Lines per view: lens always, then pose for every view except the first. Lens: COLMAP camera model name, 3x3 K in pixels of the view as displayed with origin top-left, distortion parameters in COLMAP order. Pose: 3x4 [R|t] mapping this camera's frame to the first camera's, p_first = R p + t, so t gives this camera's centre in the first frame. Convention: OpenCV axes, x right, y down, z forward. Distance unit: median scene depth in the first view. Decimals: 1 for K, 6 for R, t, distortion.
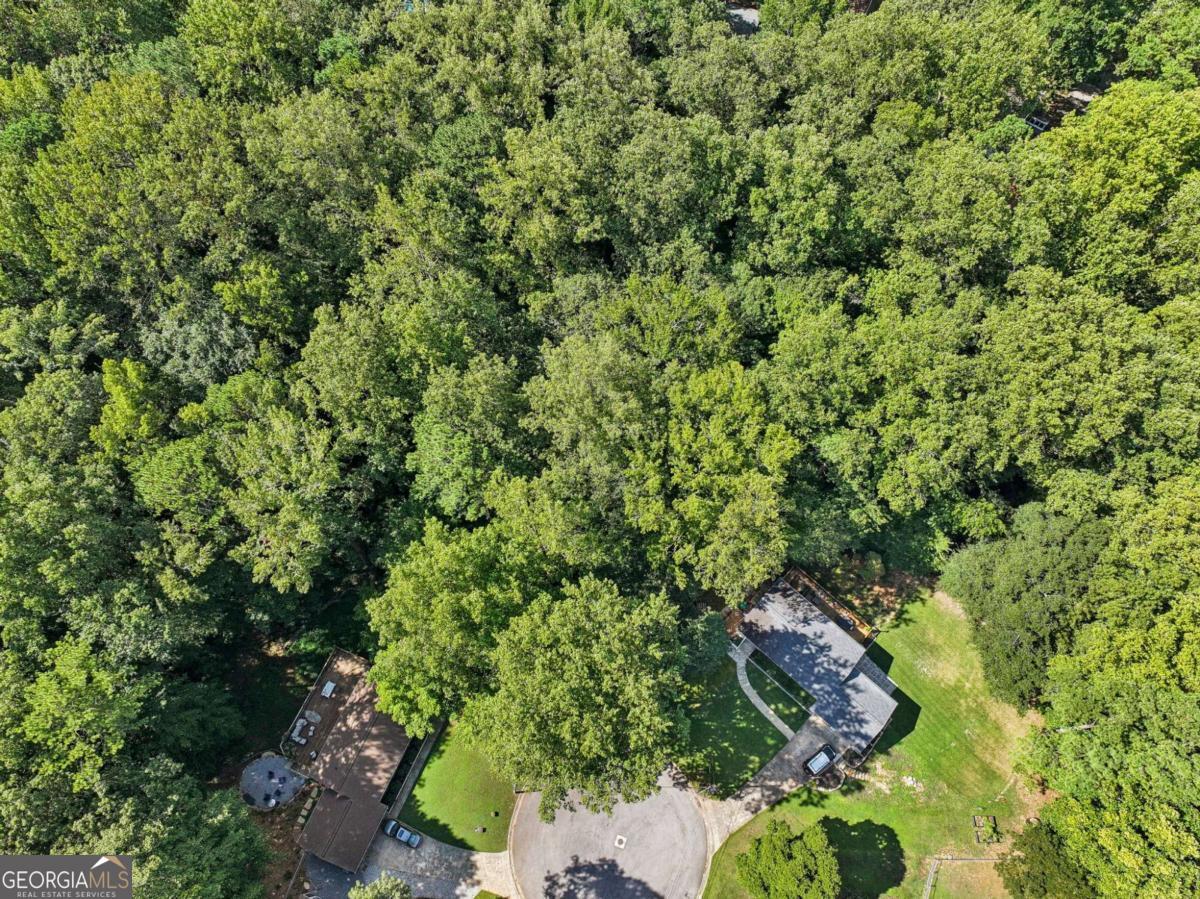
lens RADIAL K [[842.5, 0, 603.8], [0, 842.5, 447.7], [0, 0, 1]] dist [0.002412, -0.000536]
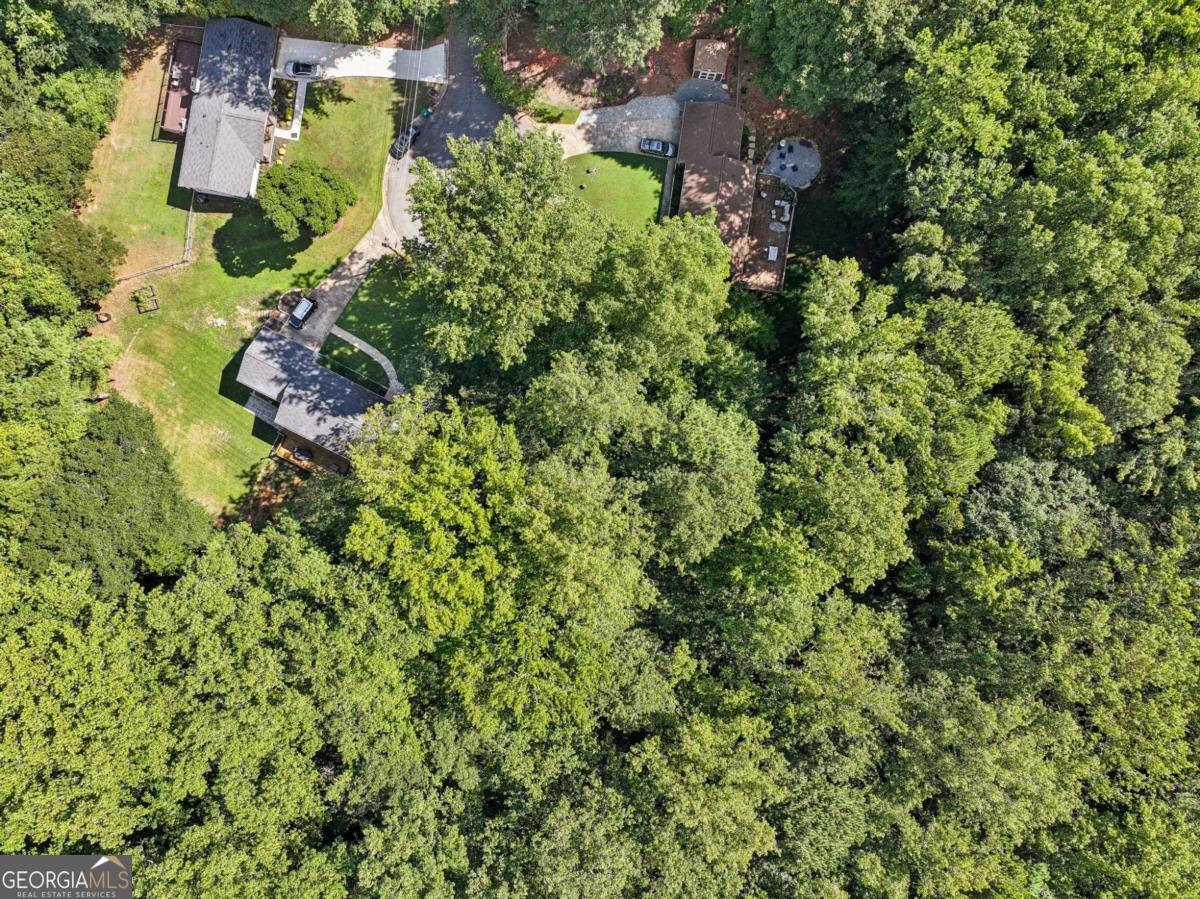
lens RADIAL K [[842.5, 0, 603.8], [0, 842.5, 447.7], [0, 0, 1]] dist [0.002412, -0.000536]
pose [[-0.963542, 0.266457, -0.024244, -0.037369], [-0.256125, -0.892371, 0.371583, -0.272362], [0.077376, 0.364246, 0.928083, 0.109363]]
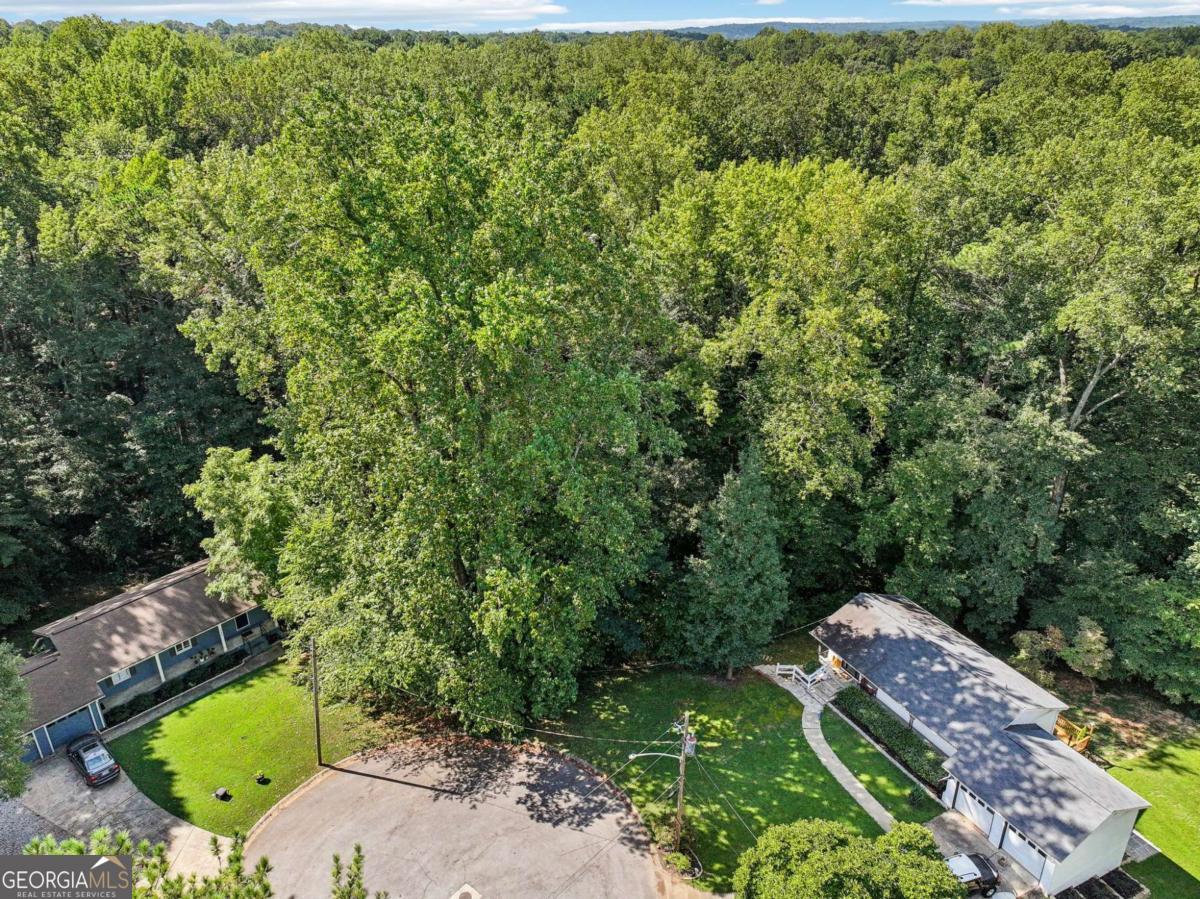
lens RADIAL K [[875.1, 0, 602.5], [0, 875.1, 451.9], [0, 0, 1]] dist [0.001794, 0.000533]
pose [[0.947424, 0.113869, -0.299033, 0.193188], [-0.283860, 0.730426, -0.621209, 0.545218], [0.147685, 0.673432, 0.724347, 0.502032]]
